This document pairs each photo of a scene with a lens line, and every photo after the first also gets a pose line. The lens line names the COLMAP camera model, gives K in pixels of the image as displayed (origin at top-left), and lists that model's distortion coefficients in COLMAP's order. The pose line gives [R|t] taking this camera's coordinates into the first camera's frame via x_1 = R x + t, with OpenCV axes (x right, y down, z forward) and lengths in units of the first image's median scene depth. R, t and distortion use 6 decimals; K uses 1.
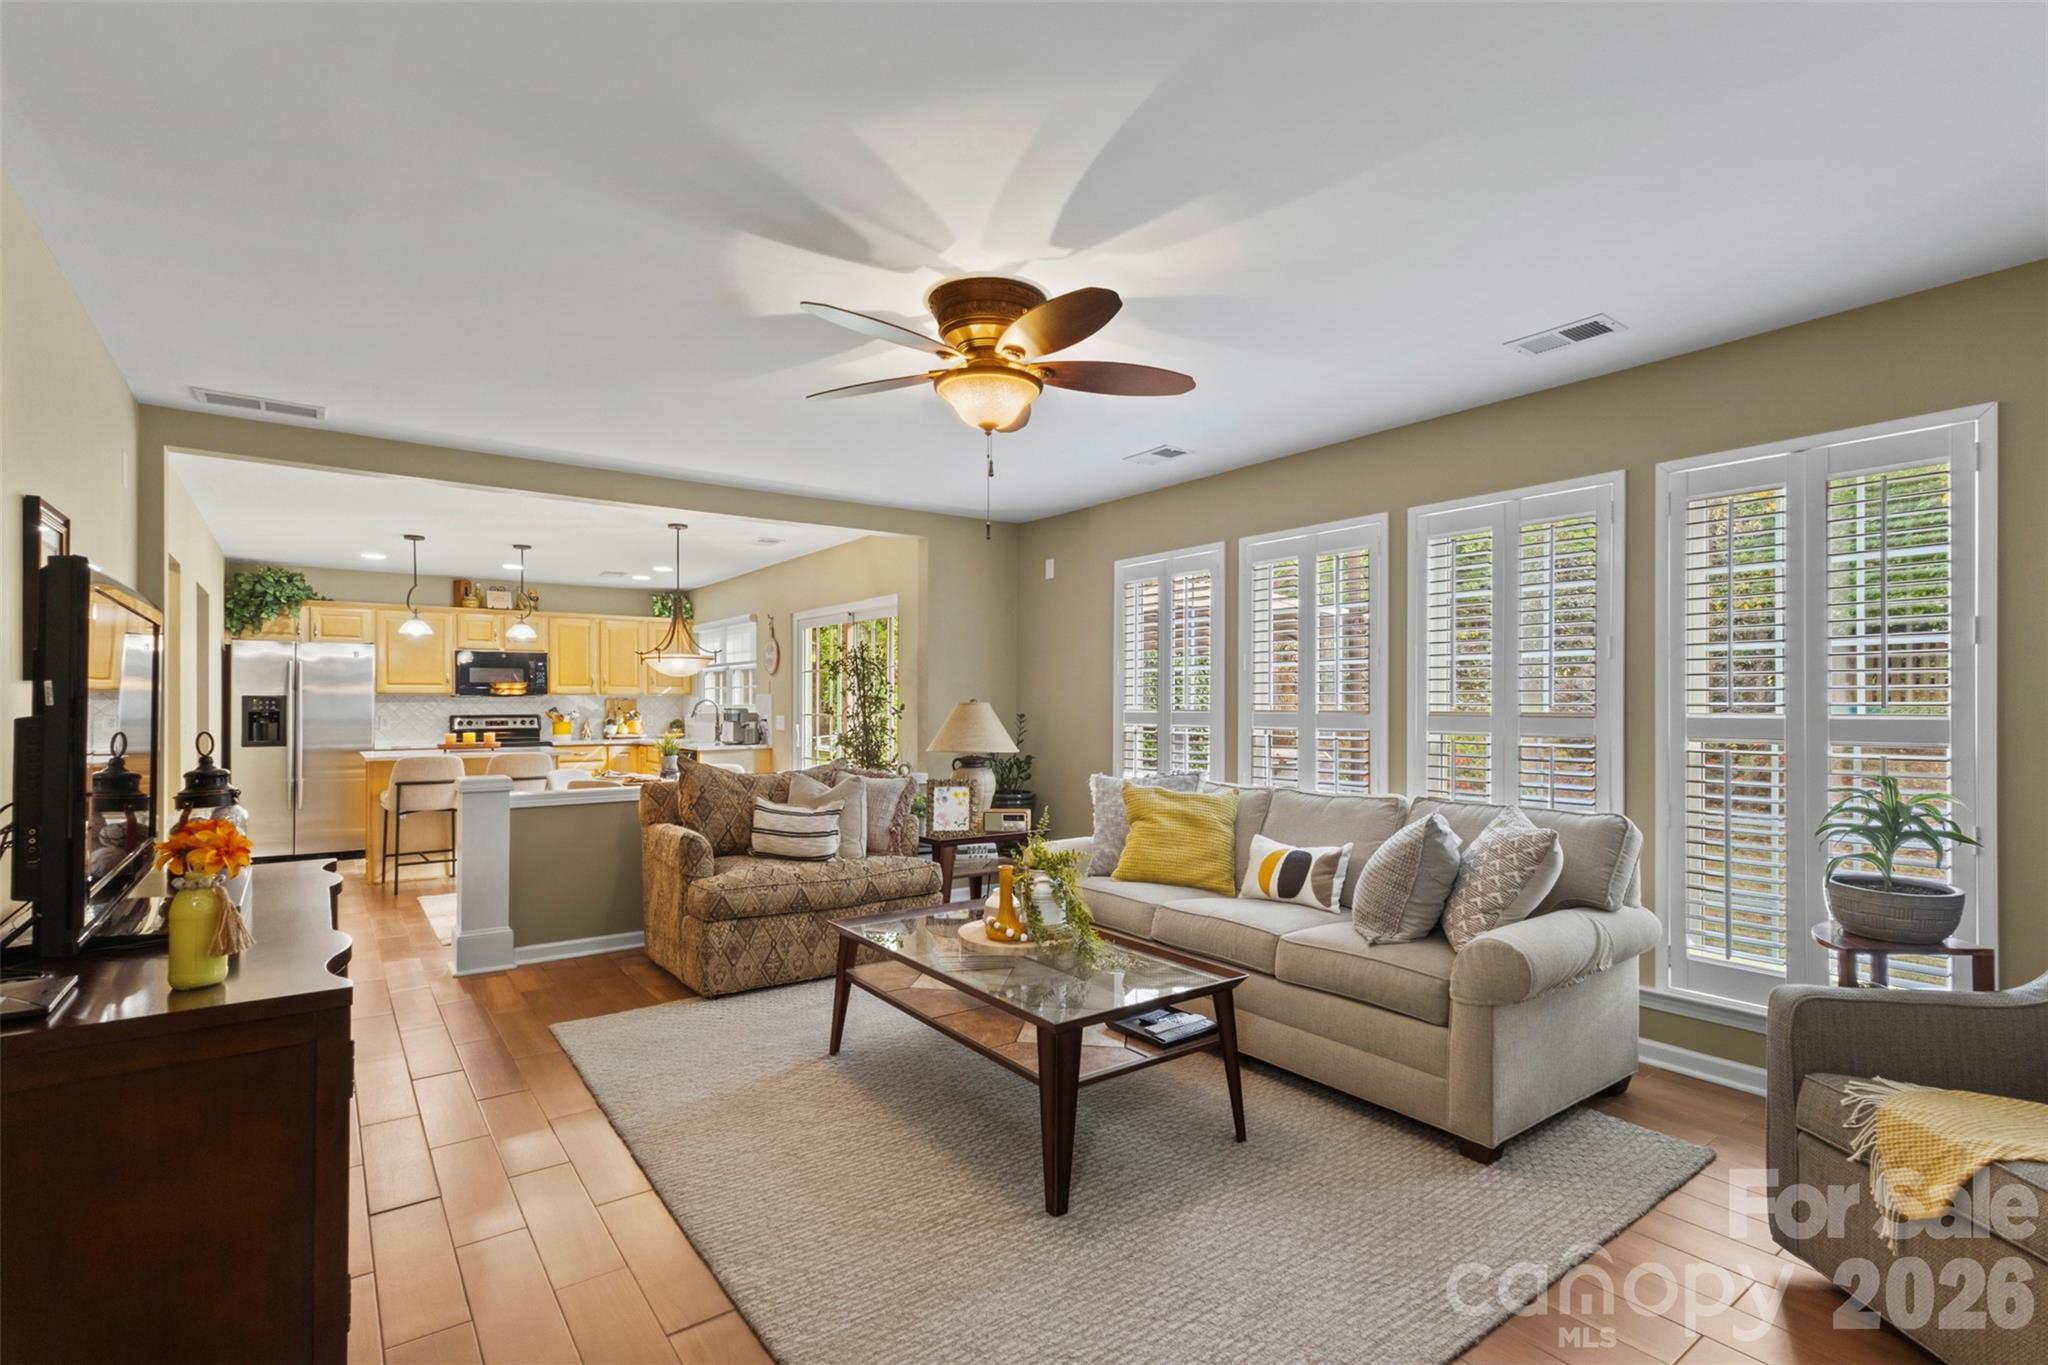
lens RADIAL K [[954.9, 0, 1012.9], [0, 954.9, 703.2], [0, 0, 1]] dist [0.002901, 0.001826]
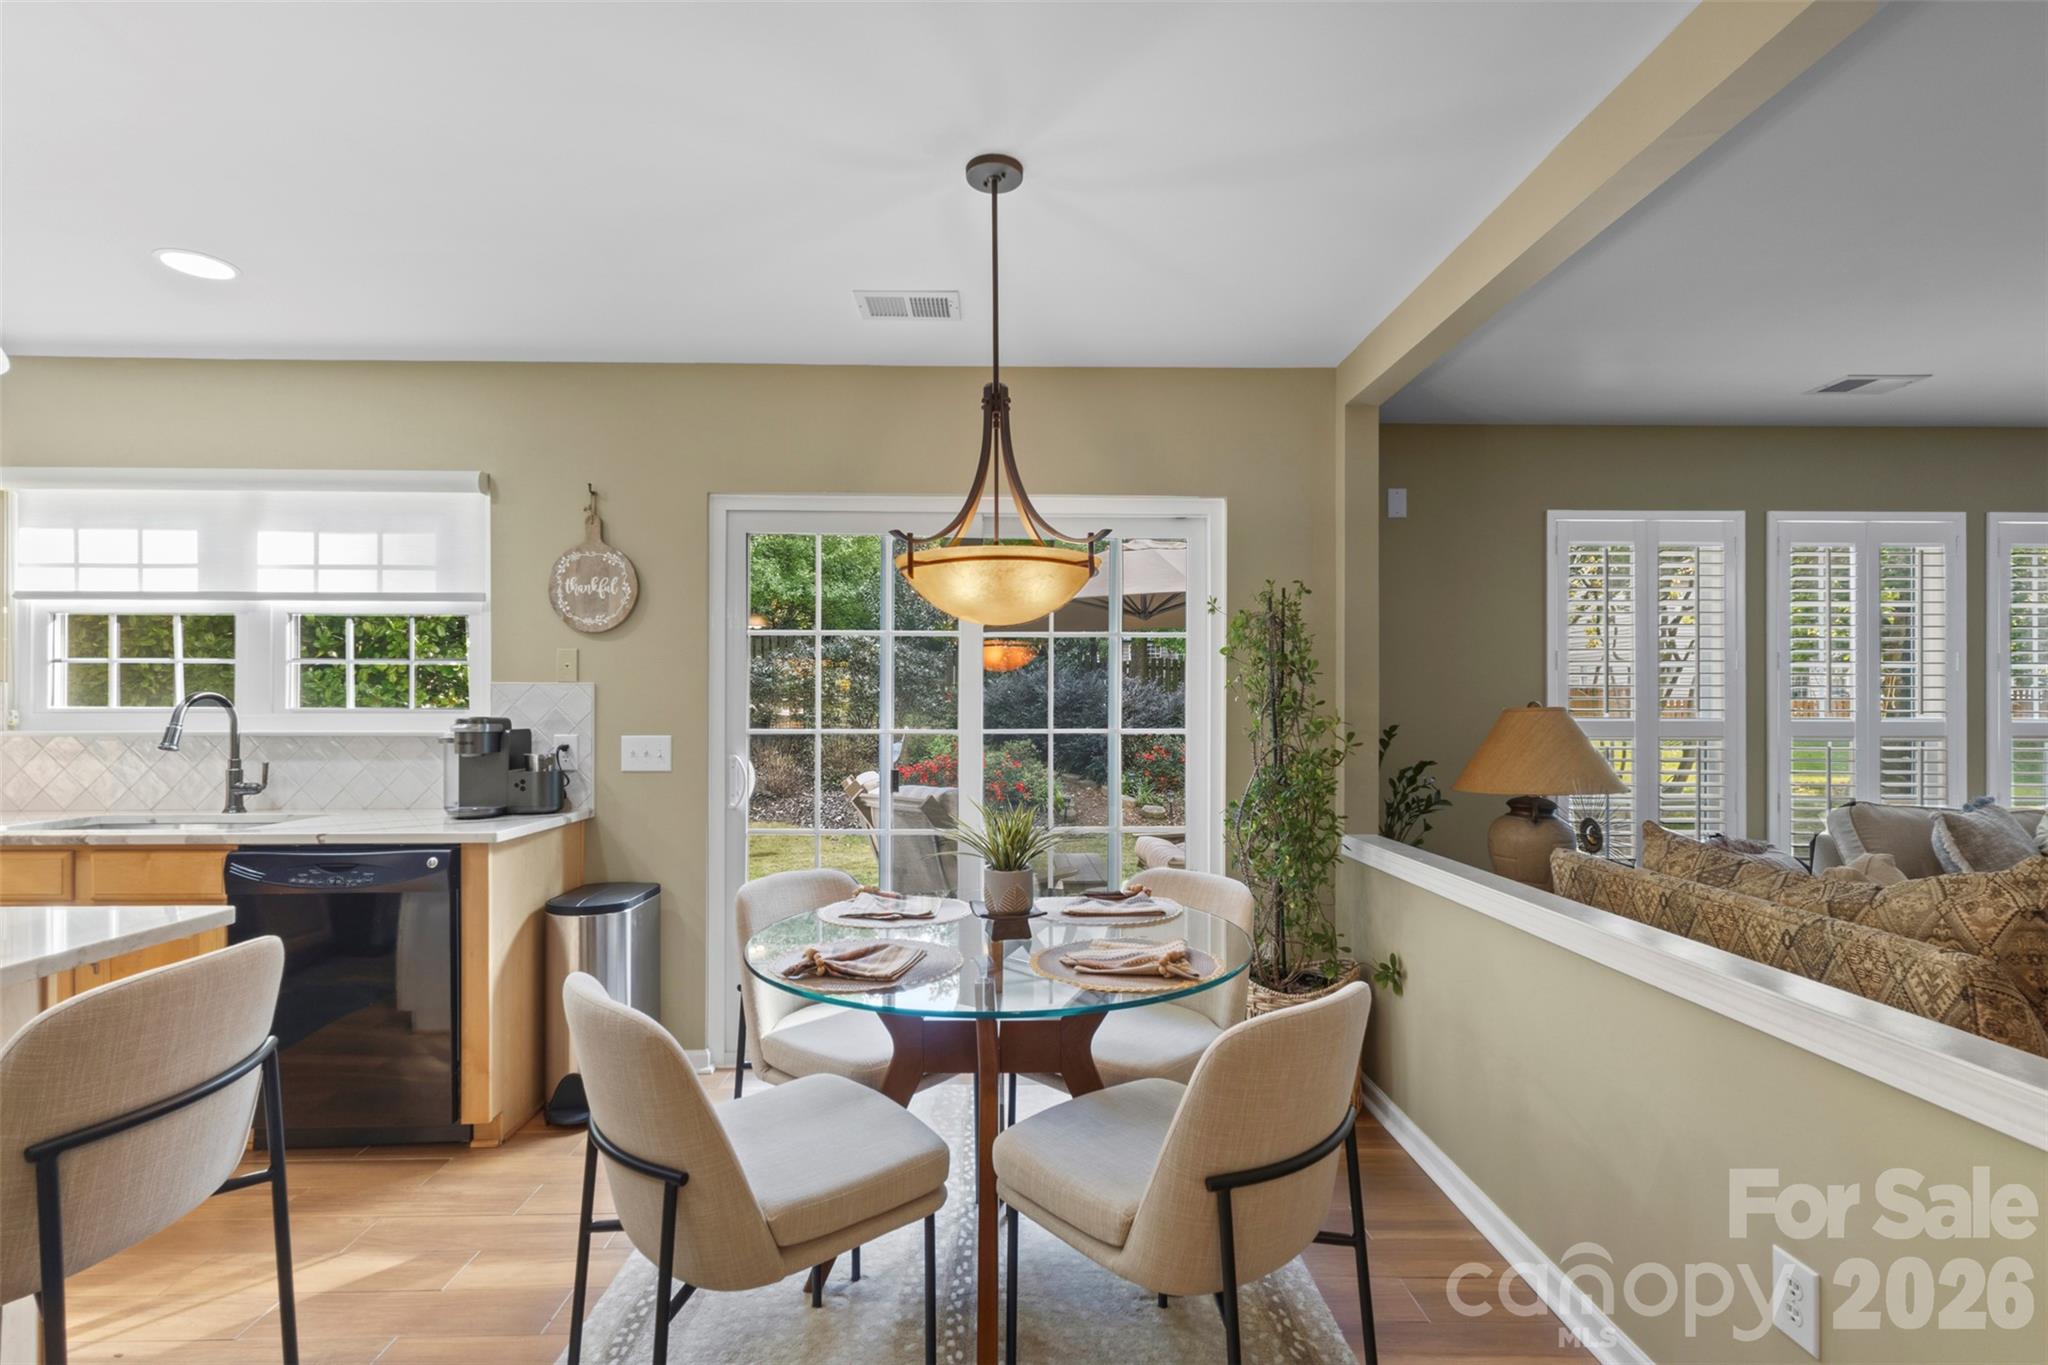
lens RADIAL K [[954.9, 0, 1024.3], [0, 954.9, 703.0], [0, 0, 1]] dist [0.002901, 0.001826]
pose [[0.563039, 0.005077, 0.826414, -0.502677], [-0.002636, 0.999987, -0.004347, 0.000048], [-0.826426, 0.000270, 0.563046, 0.647320]]
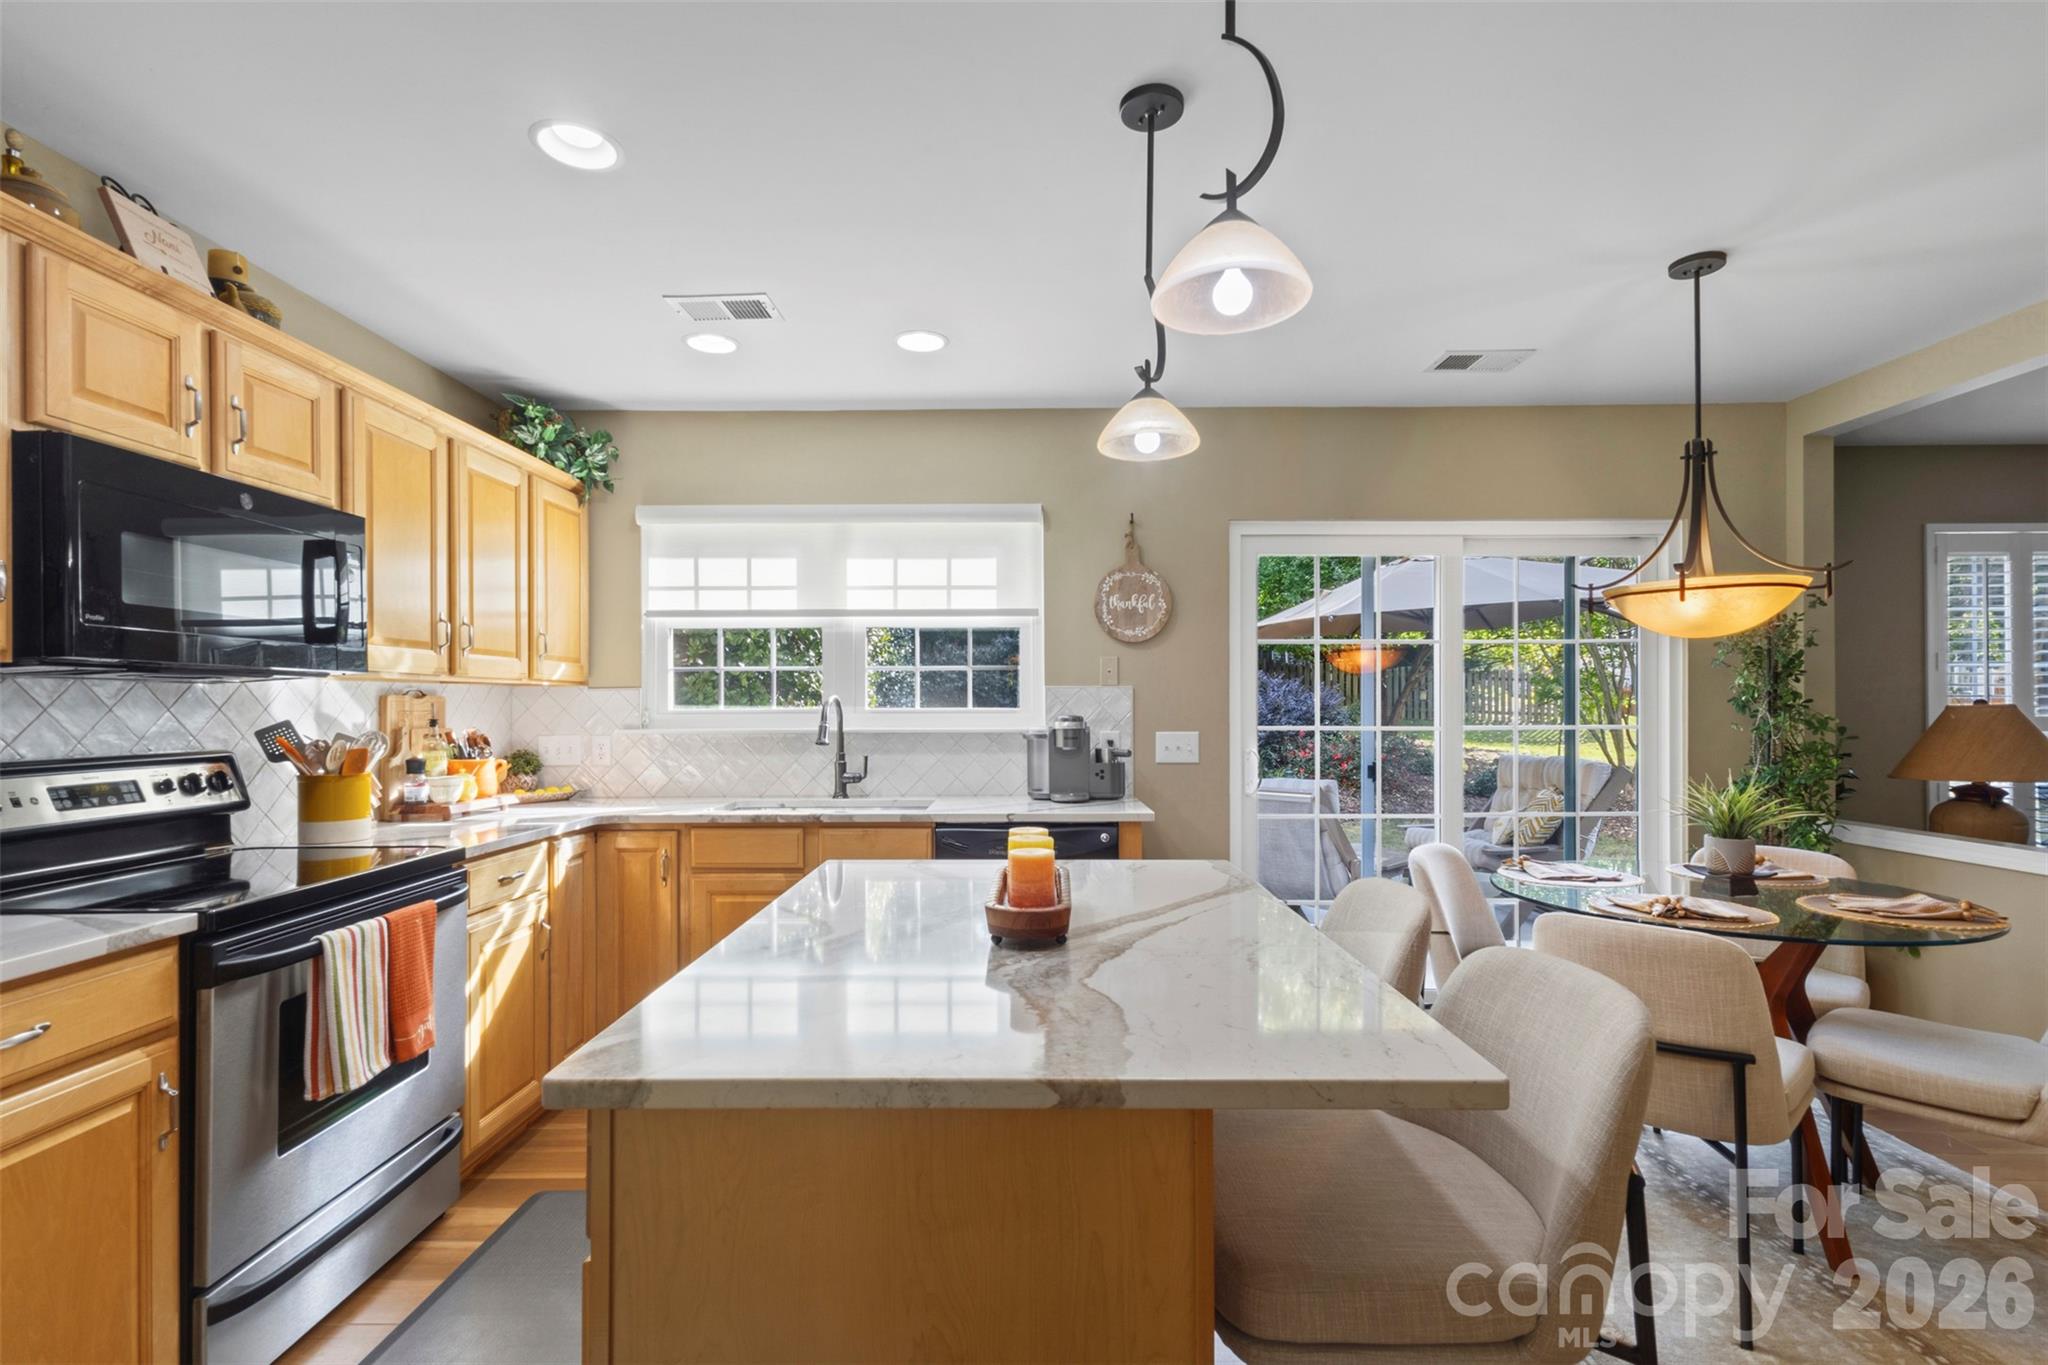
lens RADIAL K [[954.9, 0, 1025.4], [0, 954.9, 704.1], [0, 0, 1]] dist [0.002901, 0.001826]
pose [[0.590383, 0.002883, 0.807118, -0.683823], [0.001191, 0.999989, -0.004443, 0.000954], [-0.807123, 0.003585, 0.590373, 0.797899]]
